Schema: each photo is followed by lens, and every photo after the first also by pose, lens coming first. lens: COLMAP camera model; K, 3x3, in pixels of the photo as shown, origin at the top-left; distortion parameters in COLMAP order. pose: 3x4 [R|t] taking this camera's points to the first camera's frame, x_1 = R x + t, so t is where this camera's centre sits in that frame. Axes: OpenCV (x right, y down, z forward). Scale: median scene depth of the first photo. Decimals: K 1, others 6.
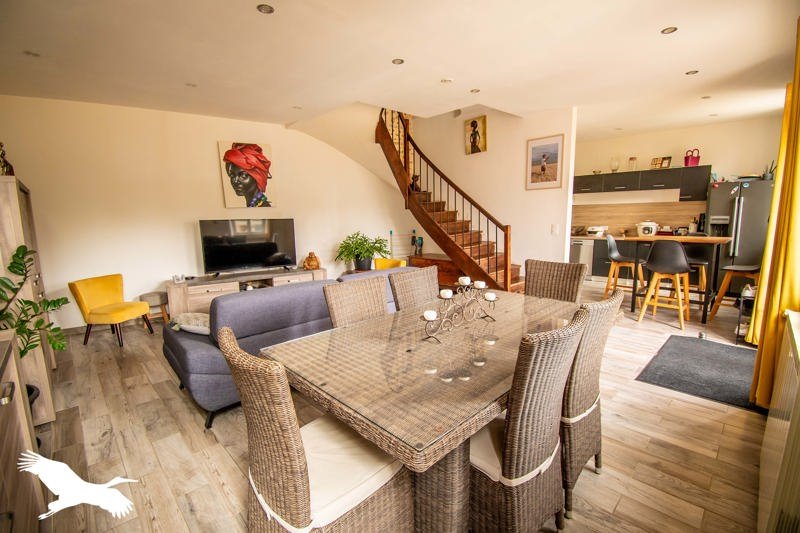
lens RADIAL K [[359.3, 0, 400.8], [0, 359.3, 267.5], [0, 0, 1]] dist [0.000290, -0.000085]
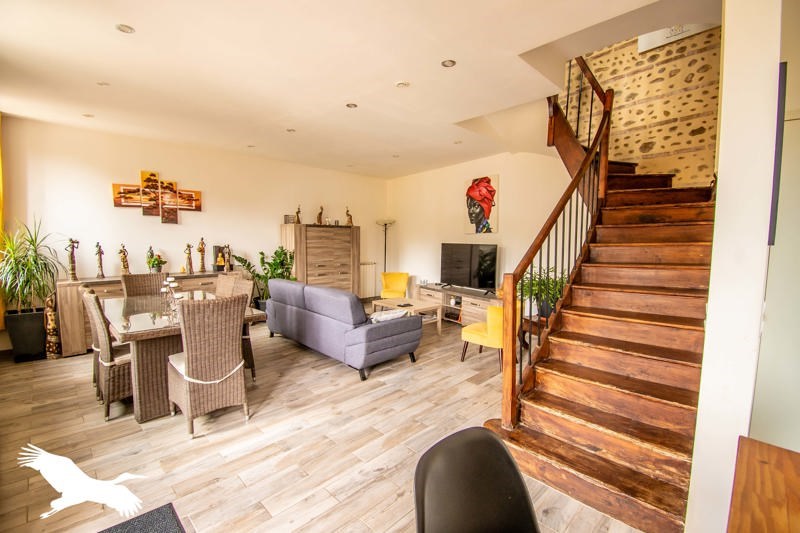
lens RADIAL K [[359.3, 0, 400.6], [0, 359.3, 268.7], [0, 0, 1]] dist [0.000290, -0.000085]
pose [[0.024864, 0.098324, -0.994844, 0.715582], [-0.149358, 0.984347, 0.093554, -0.128559], [0.988471, 0.146261, 0.039160, 0.736428]]
